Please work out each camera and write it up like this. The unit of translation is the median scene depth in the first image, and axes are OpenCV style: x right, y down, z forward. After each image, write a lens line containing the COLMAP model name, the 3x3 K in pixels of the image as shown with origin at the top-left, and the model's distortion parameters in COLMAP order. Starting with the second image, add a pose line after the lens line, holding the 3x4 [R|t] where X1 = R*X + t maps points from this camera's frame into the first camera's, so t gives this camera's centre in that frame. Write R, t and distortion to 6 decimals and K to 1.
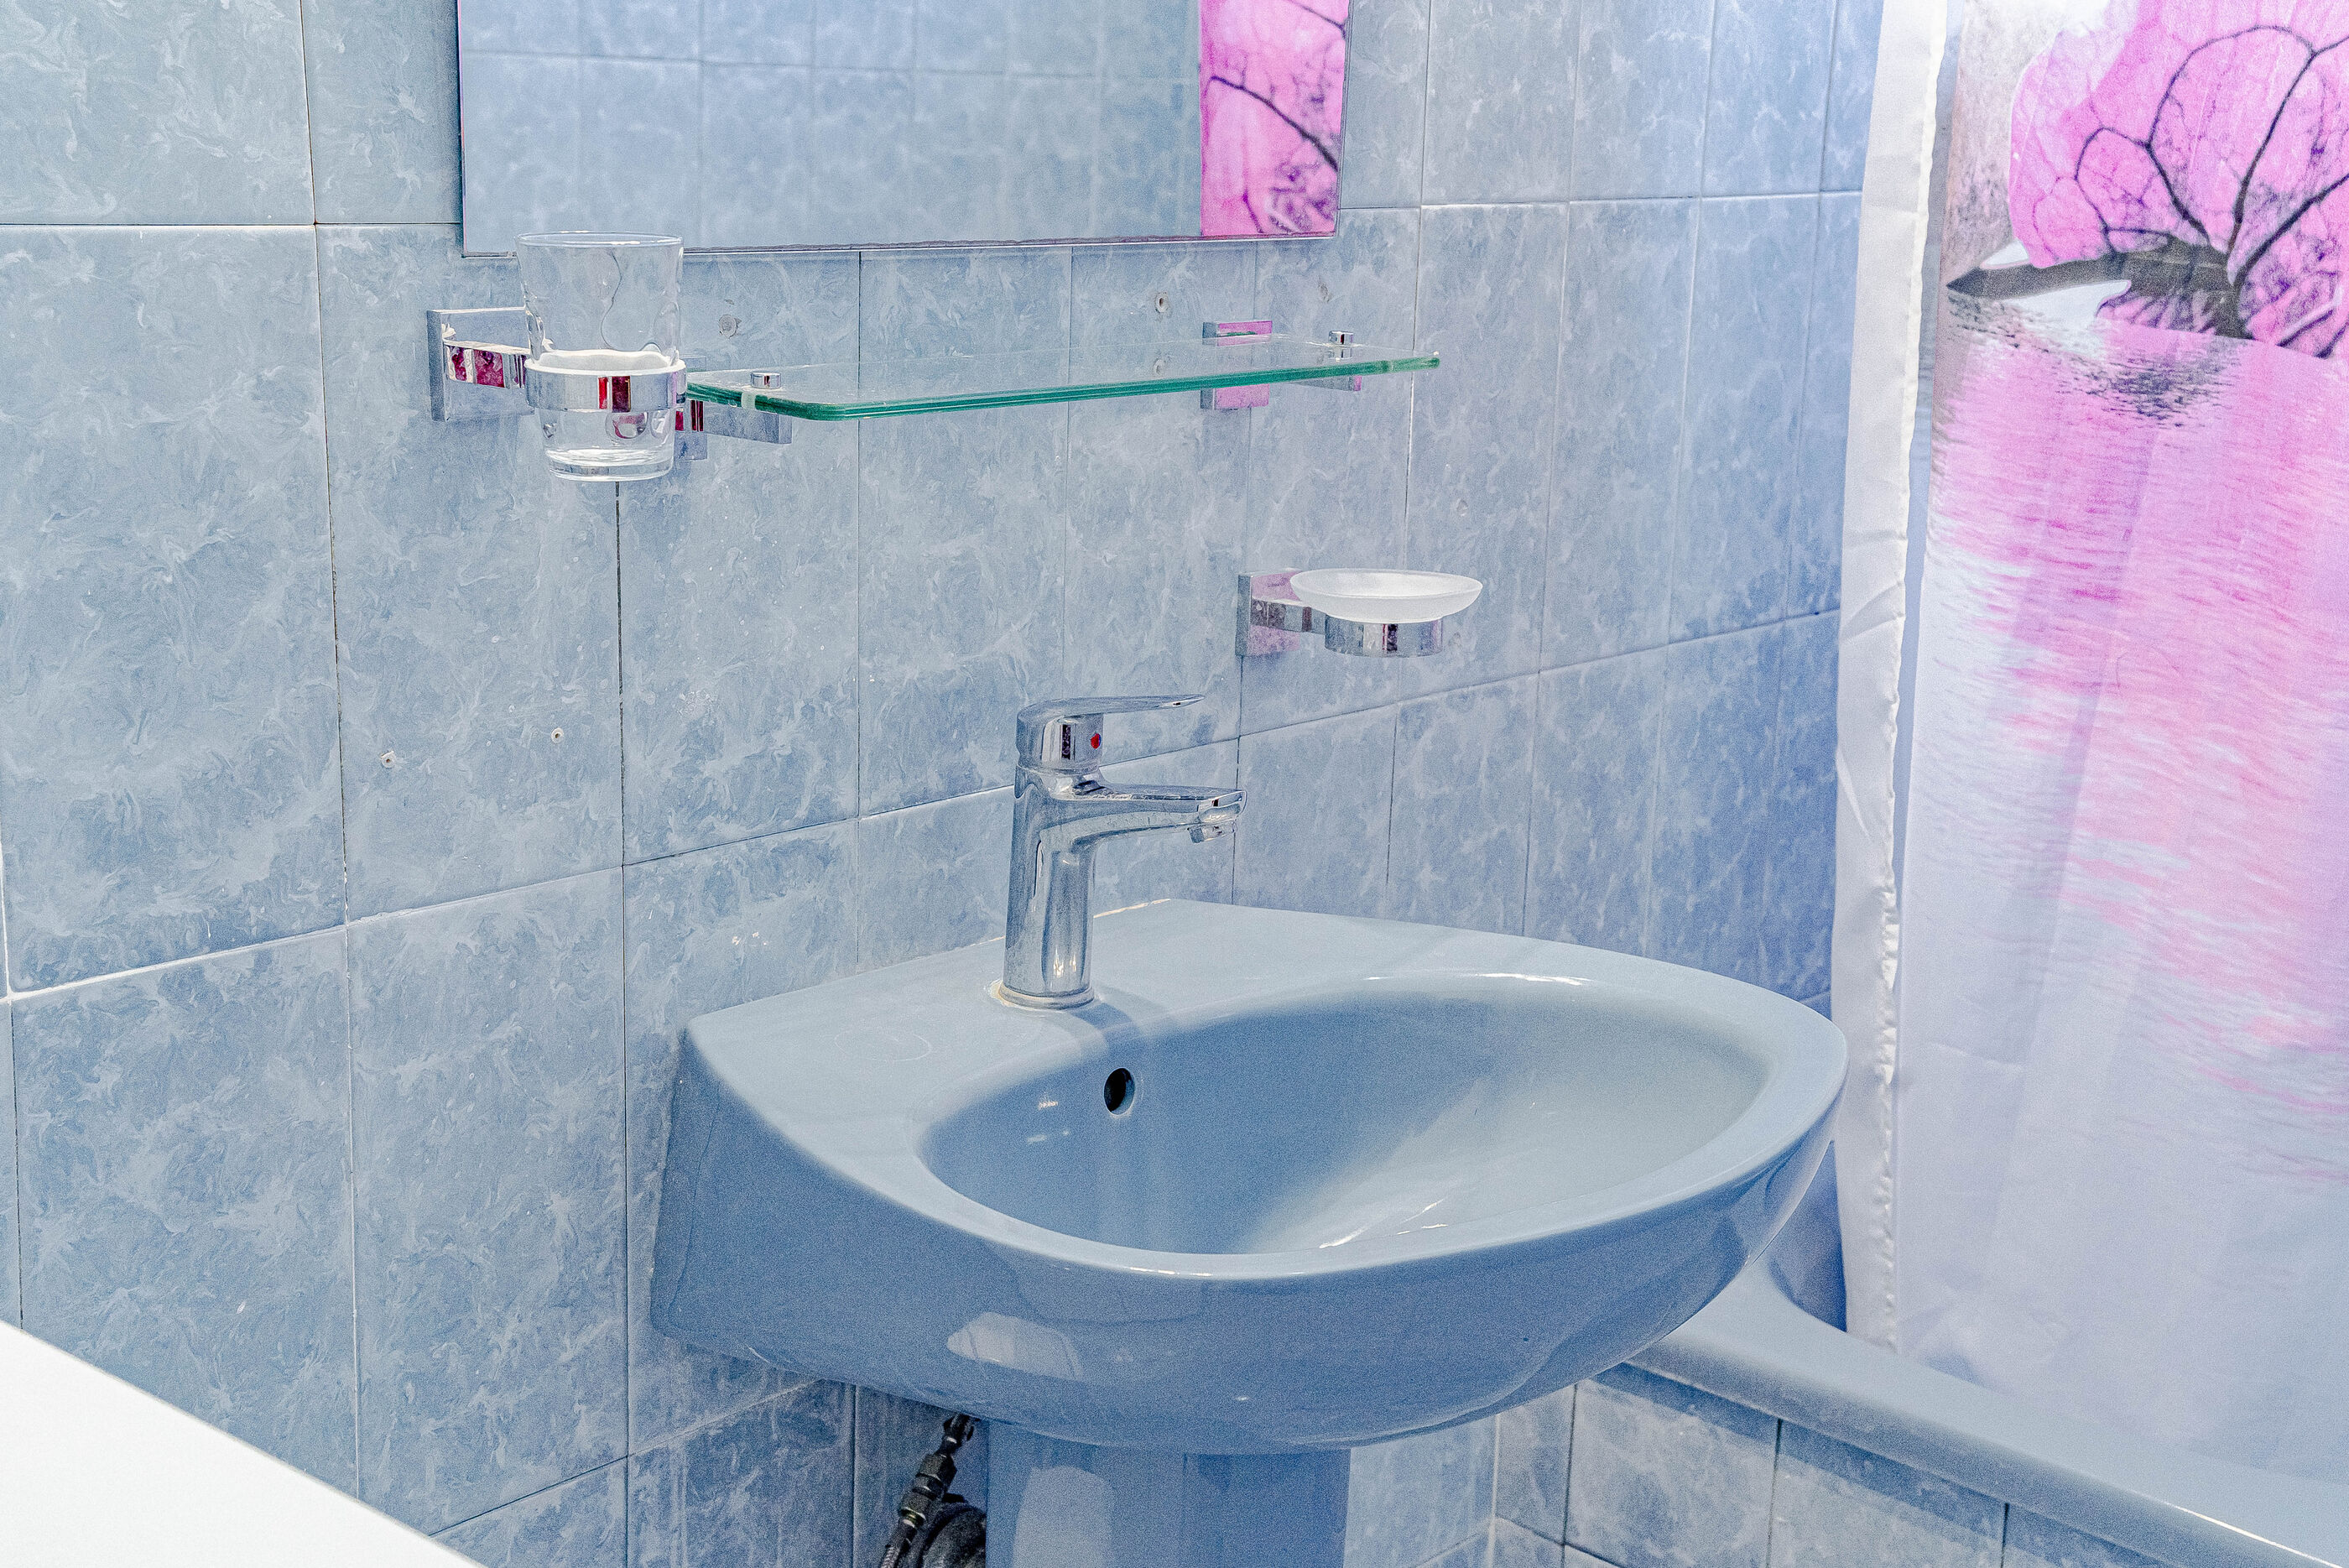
lens RADIAL K [[3107.5, 0, 1171.7], [0, 3107.5, 800.6], [0, 0, 1]] dist [0.206697, 0.000000]
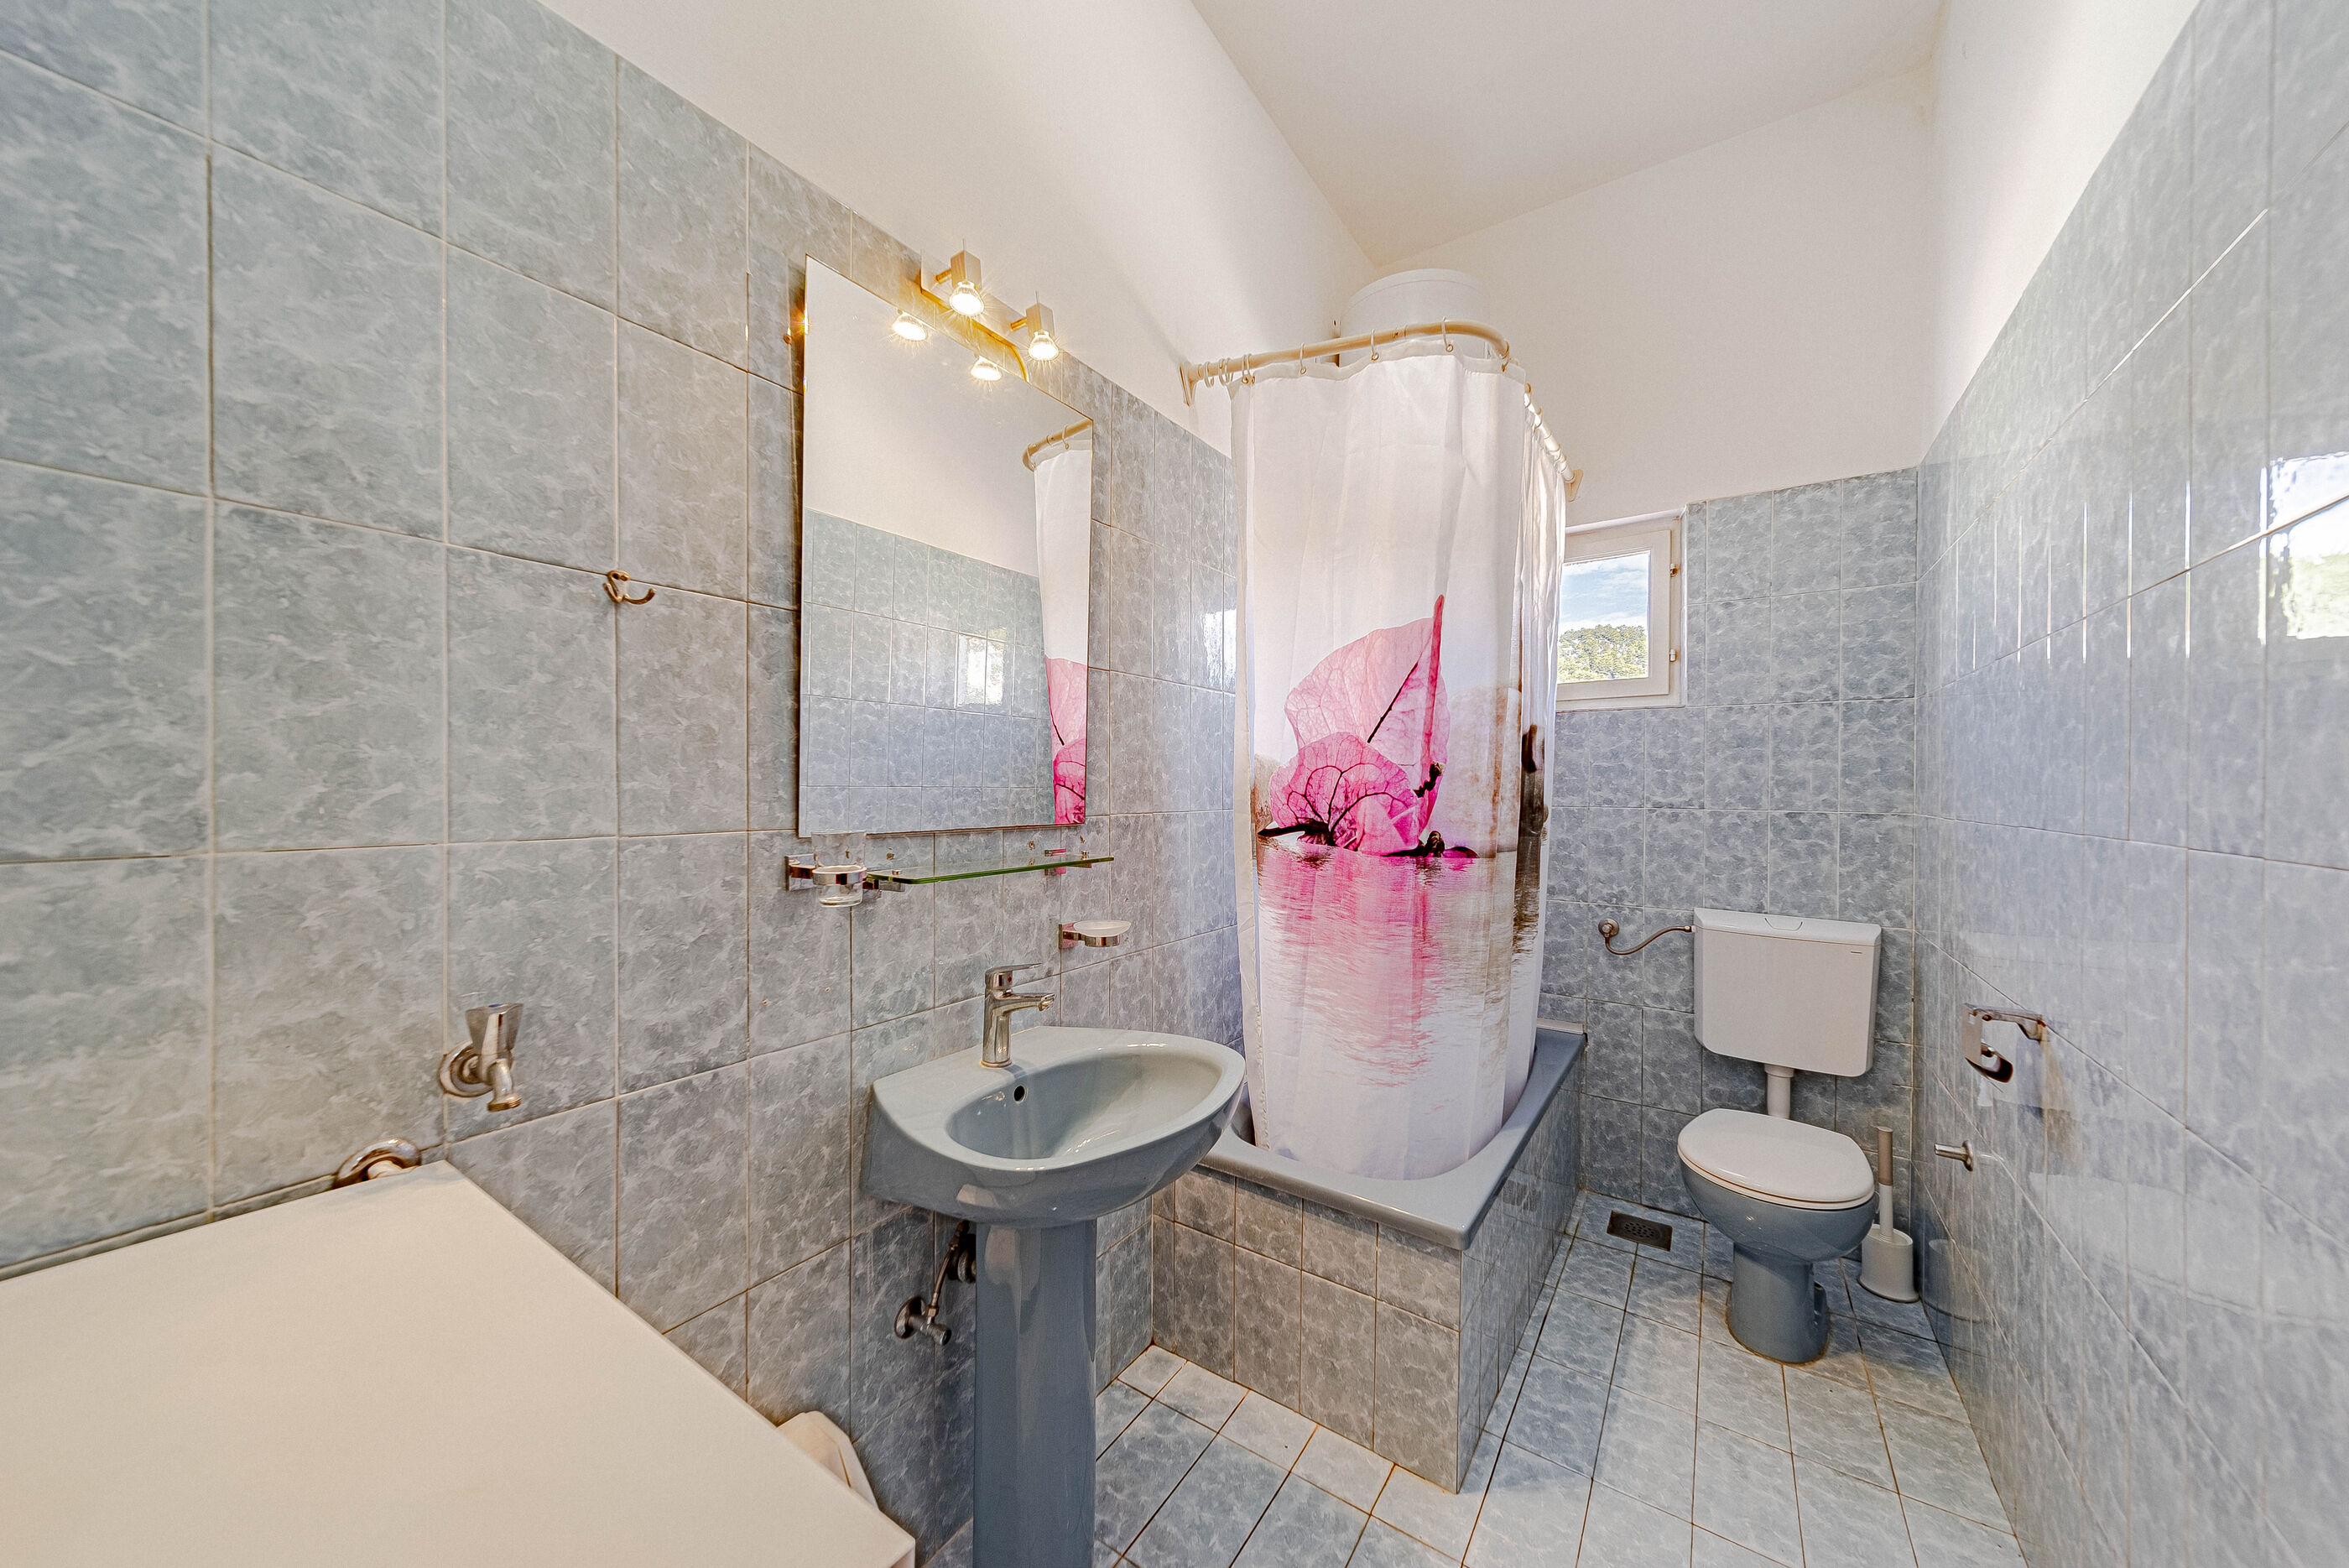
lens RADIAL K [[810.4, 0, 1174.2], [0, 810.4, 786.6], [0, 0, 1]] dist [0.009334, -0.000697]
pose [[0.991598, -0.028250, 0.126233, 0.042759], [0.056396, 0.972648, -0.225335, -0.014219], [-0.116414, 0.230561, 0.966069, 0.124566]]
